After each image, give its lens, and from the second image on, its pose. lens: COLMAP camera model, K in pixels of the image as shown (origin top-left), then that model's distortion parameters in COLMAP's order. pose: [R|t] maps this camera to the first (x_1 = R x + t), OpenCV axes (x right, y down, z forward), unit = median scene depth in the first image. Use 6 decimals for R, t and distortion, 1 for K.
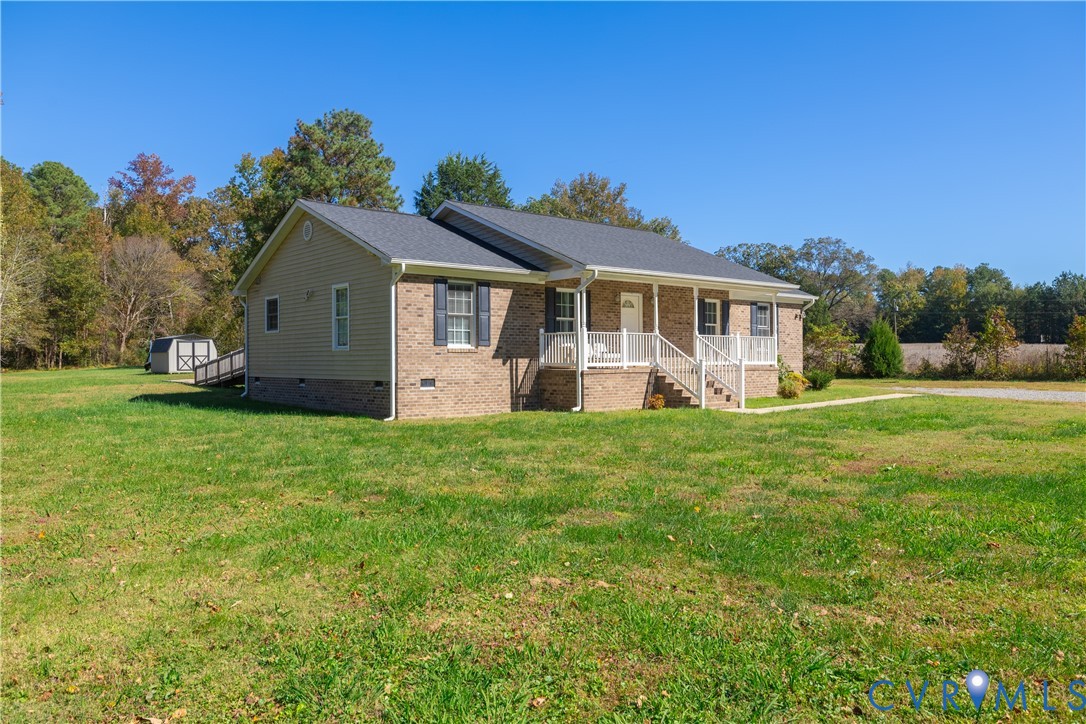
lens RADIAL K [[787.0, 0, 543.6], [0, 787.0, 353.5], [0, 0, 1]] dist [0.003792, 0.000466]
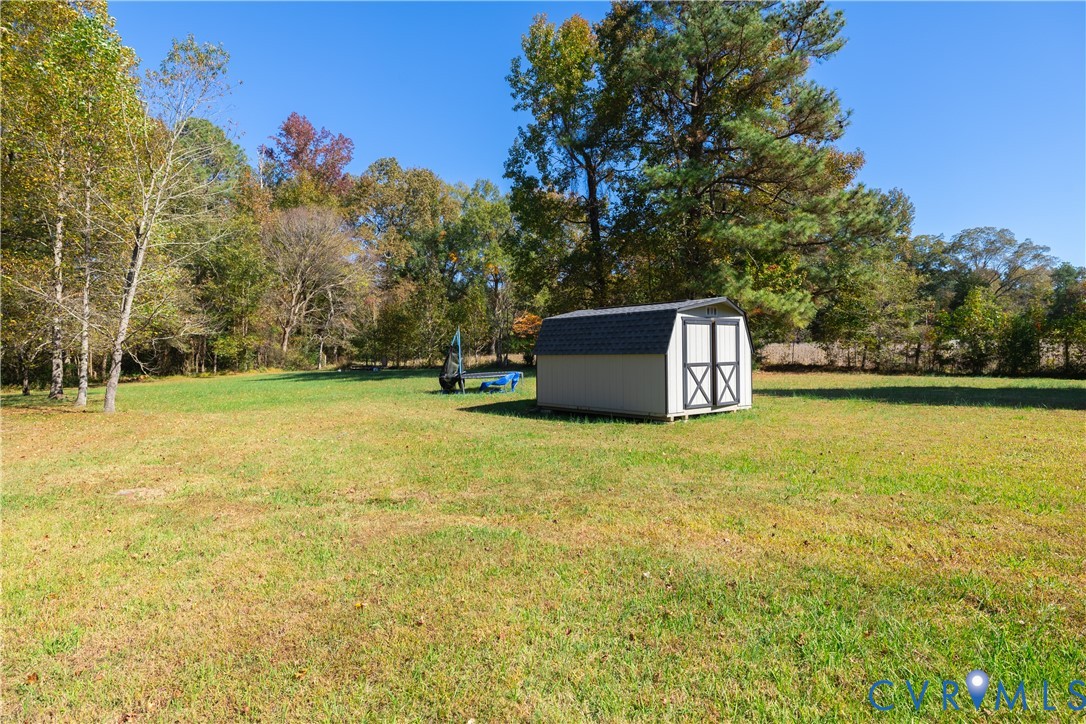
lens RADIAL K [[645.1, 0, 548.0], [0, 645.1, 360.6], [0, 0, 1]] dist [0.011262, 0.001506]
pose [[0.999481, -0.002893, -0.032094, -0.919106], [0.003323, 0.999905, 0.013342, -0.004262], [0.032053, -0.013441, 0.999396, 1.309115]]
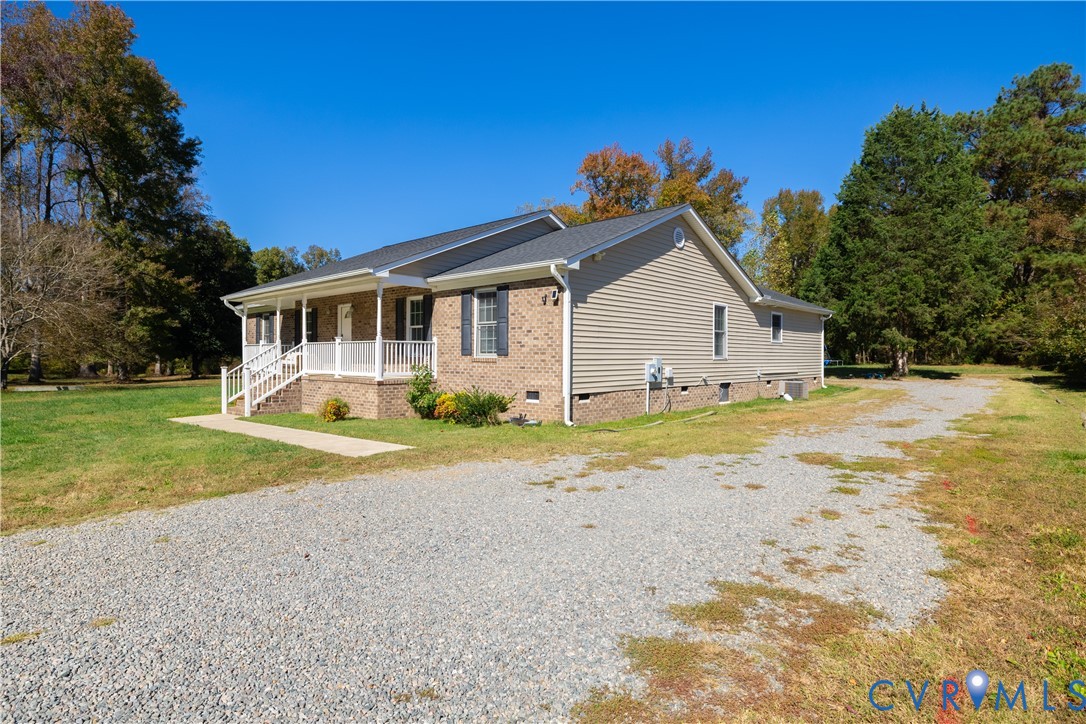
lens RADIAL K [[592.0, 0, 545.0], [0, 592.0, 357.9], [0, 0, 1]] dist [-0.001075, -0.003182]
pose [[0.109532, 0.003440, -0.993977, 0.765082], [-0.002516, 0.999992, 0.003183, -0.005507], [0.993980, 0.002152, 0.109540, 0.962683]]
